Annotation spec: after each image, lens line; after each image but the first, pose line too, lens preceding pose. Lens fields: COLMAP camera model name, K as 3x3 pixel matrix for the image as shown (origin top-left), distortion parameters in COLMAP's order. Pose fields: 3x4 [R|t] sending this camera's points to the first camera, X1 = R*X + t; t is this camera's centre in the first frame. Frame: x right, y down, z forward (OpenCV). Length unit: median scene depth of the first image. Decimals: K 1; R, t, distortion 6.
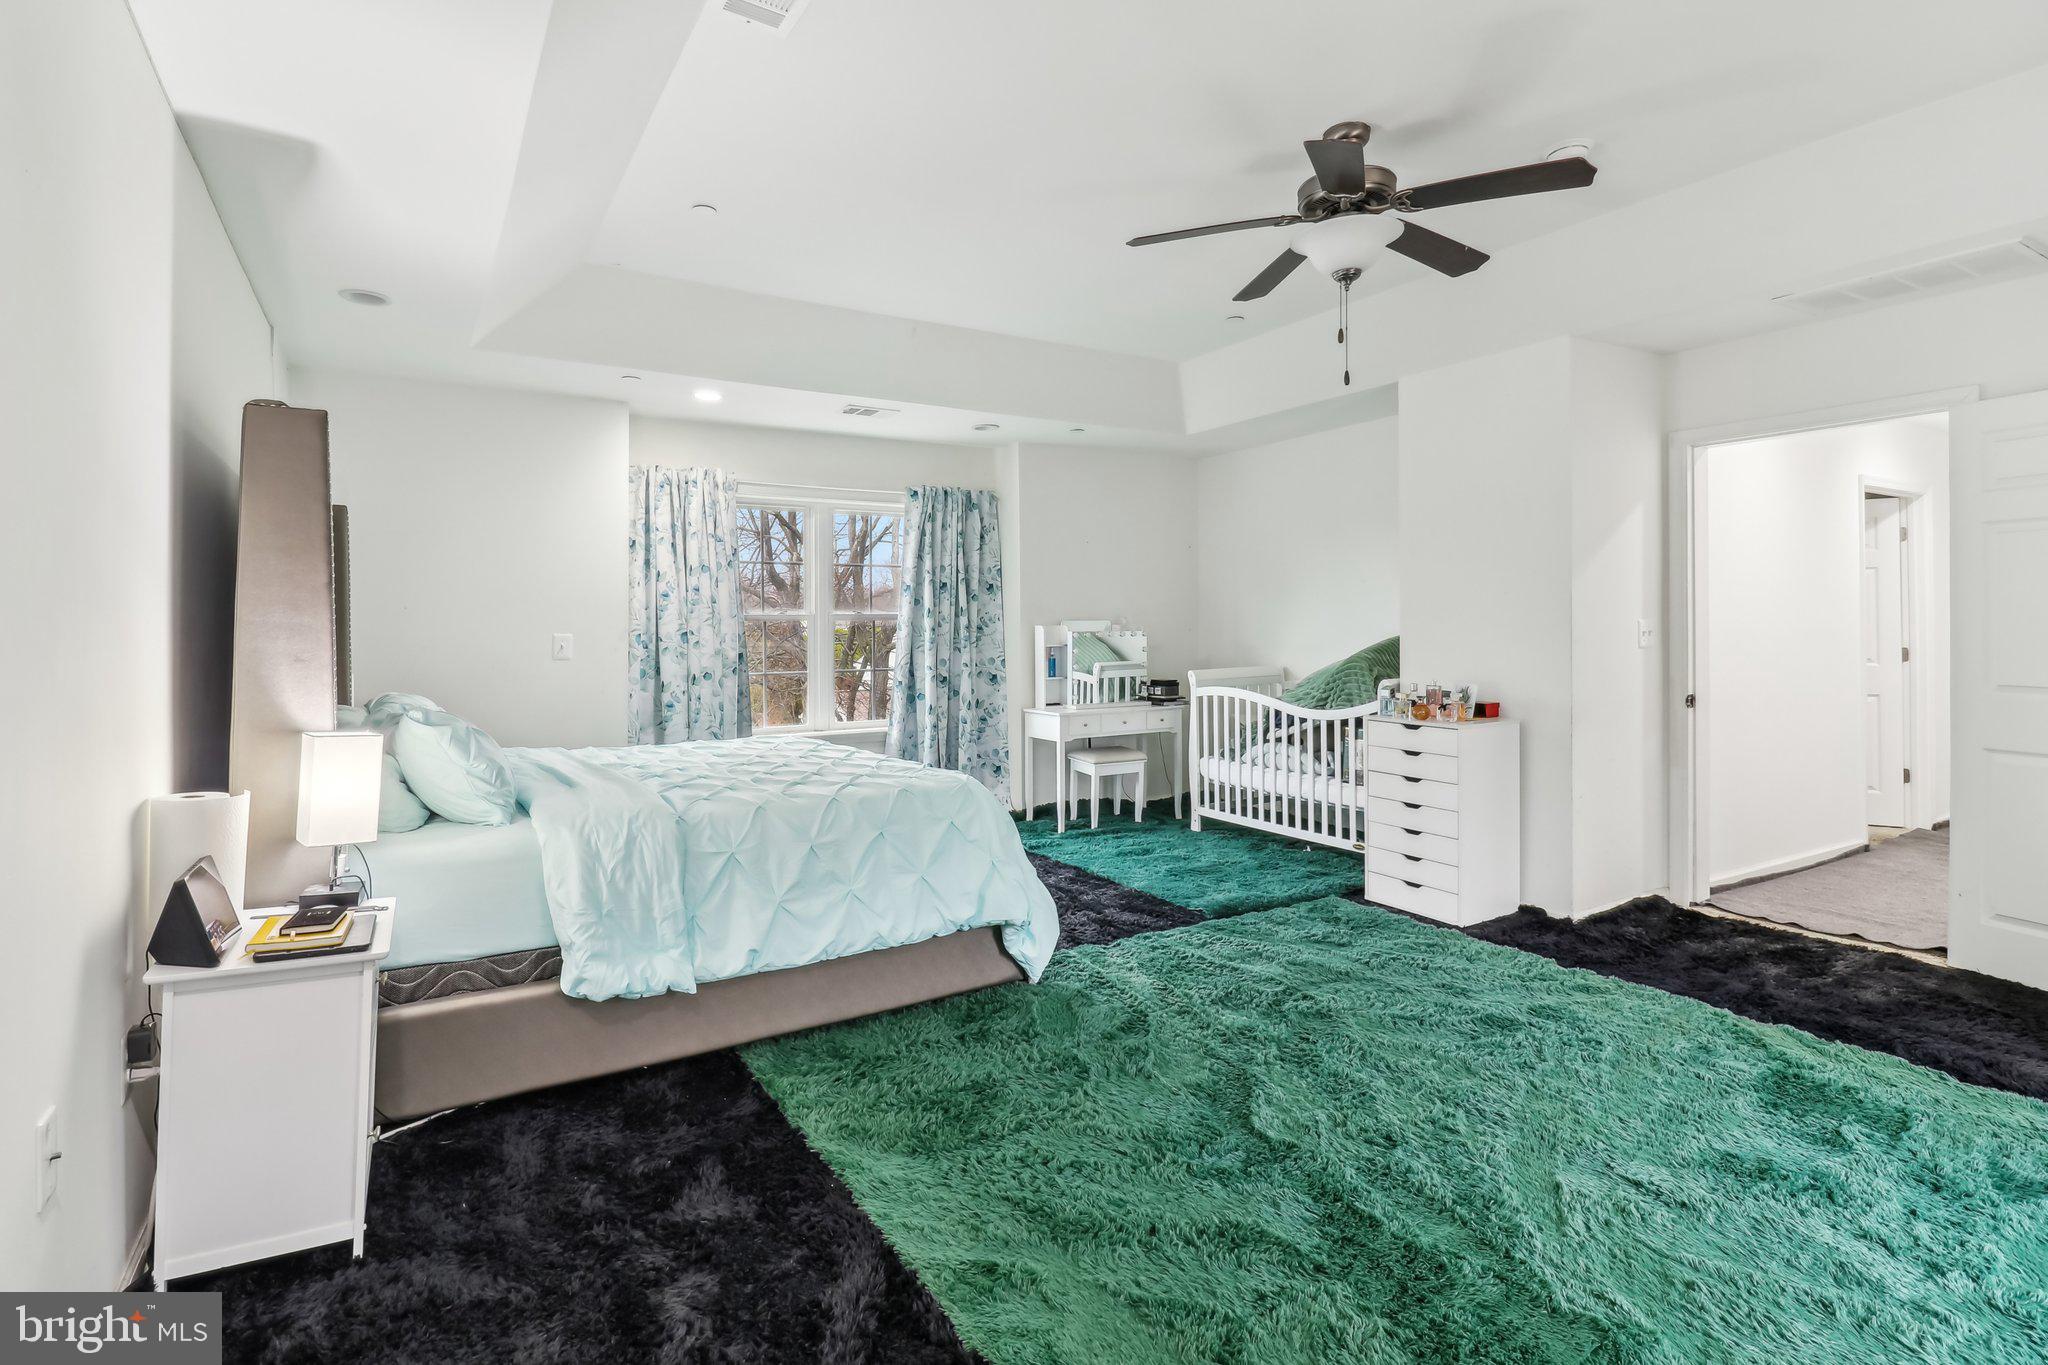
lens RADIAL K [[976.3, 0, 961.2], [0, 976.3, 627.6], [0, 0, 1]] dist [0.022453, -0.014274]
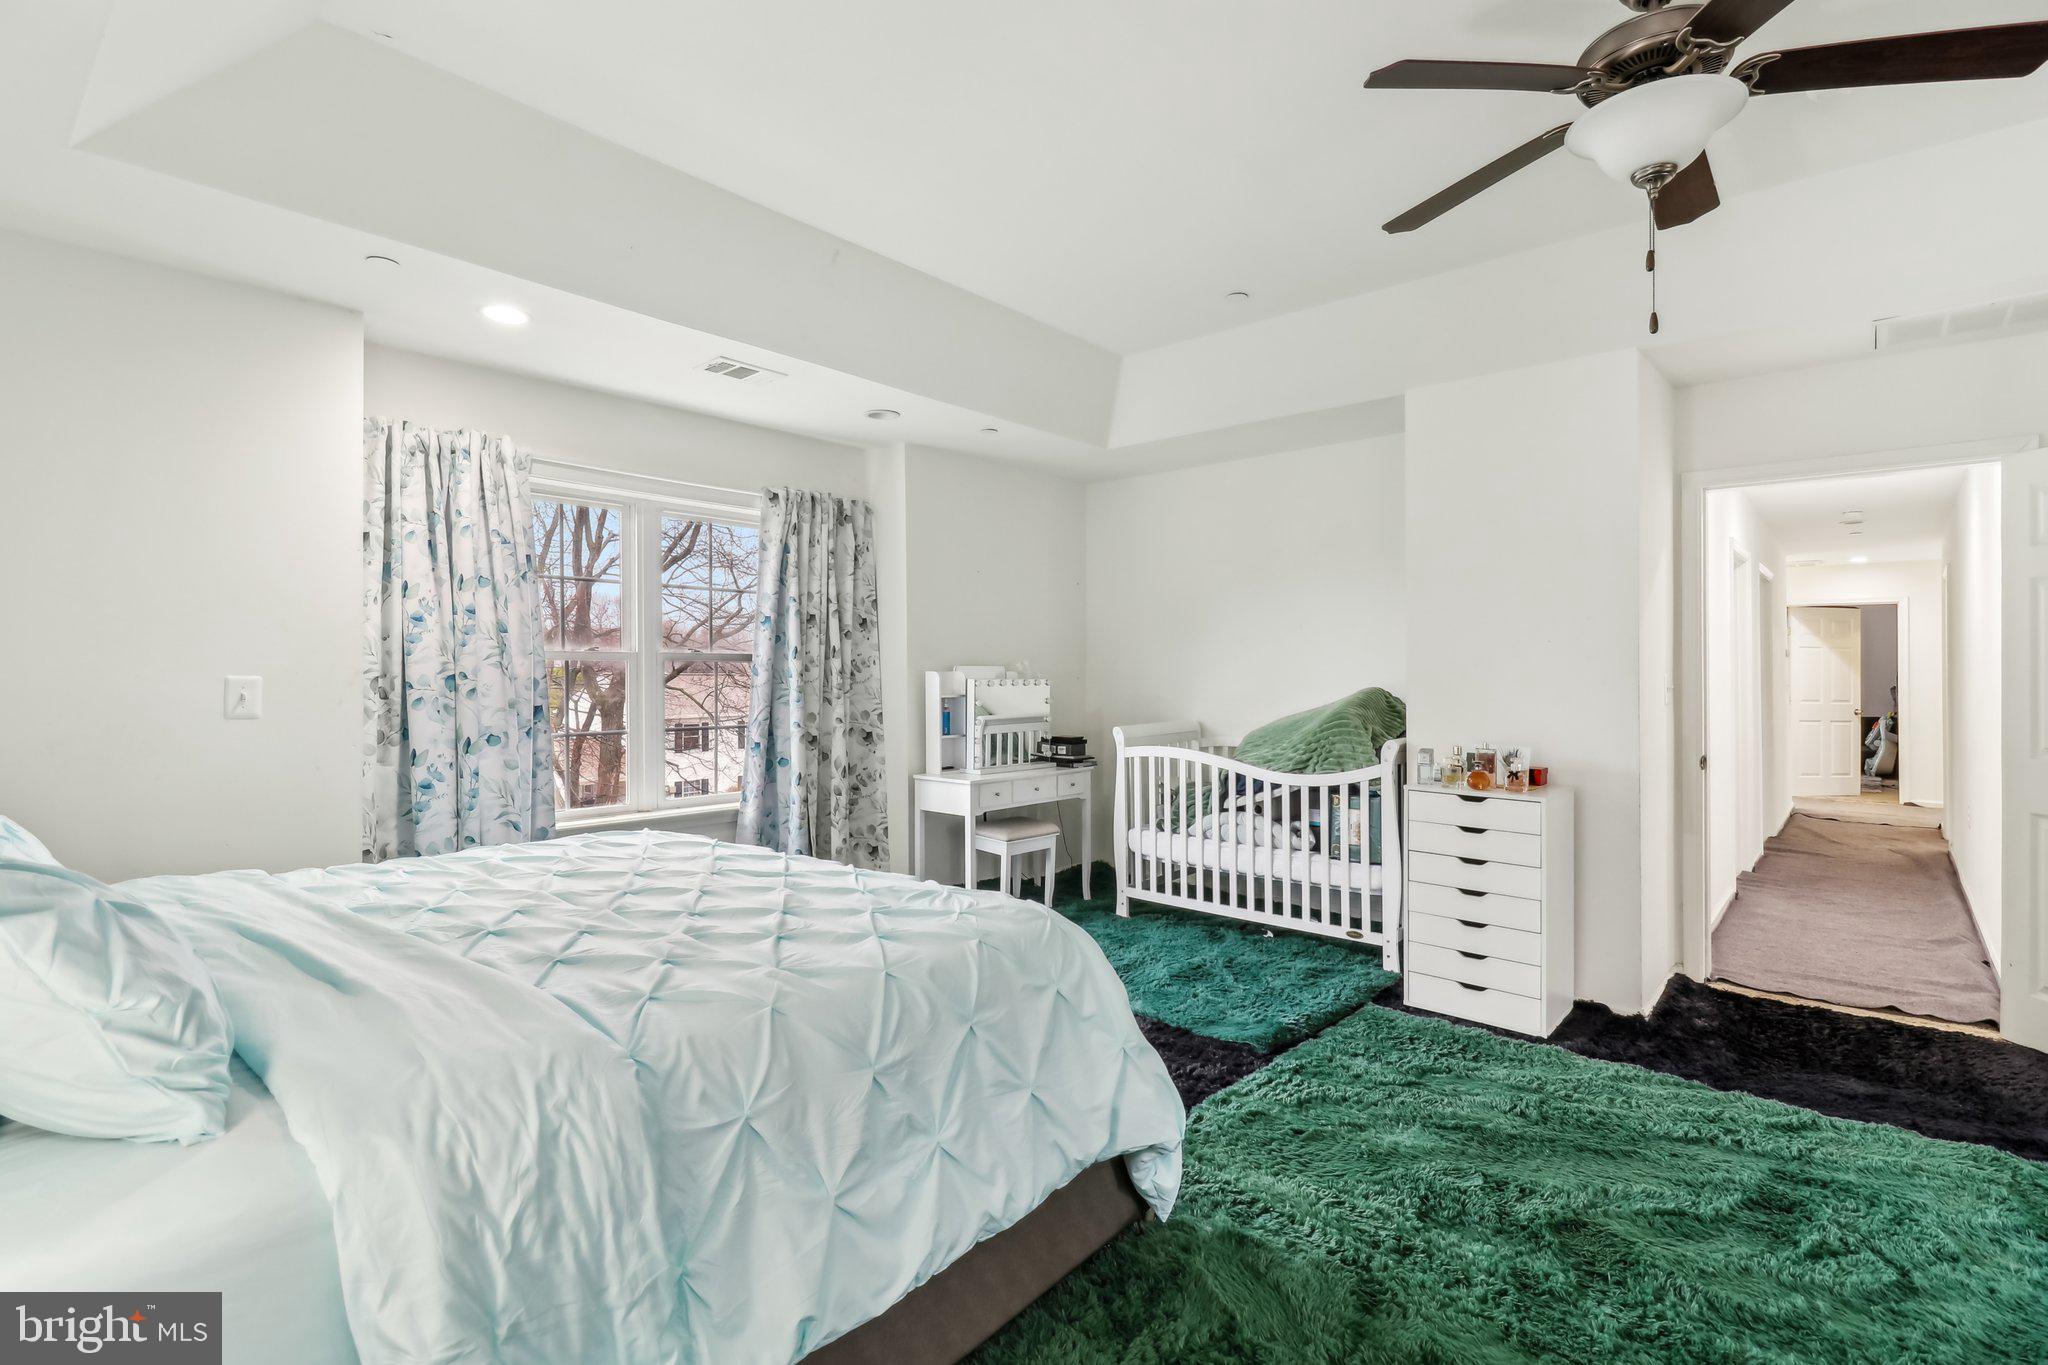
lens RADIAL K [[979.4, 0, 1000.6], [0, 979.4, 682.7], [0, 0, 1]] dist [0.019345, -0.013904]
pose [[0.949594, 0.008453, 0.313369, -0.137373], [-0.011461, 0.999904, 0.007758, 0.000499], [-0.313273, -0.010958, 0.949600, 0.245449]]
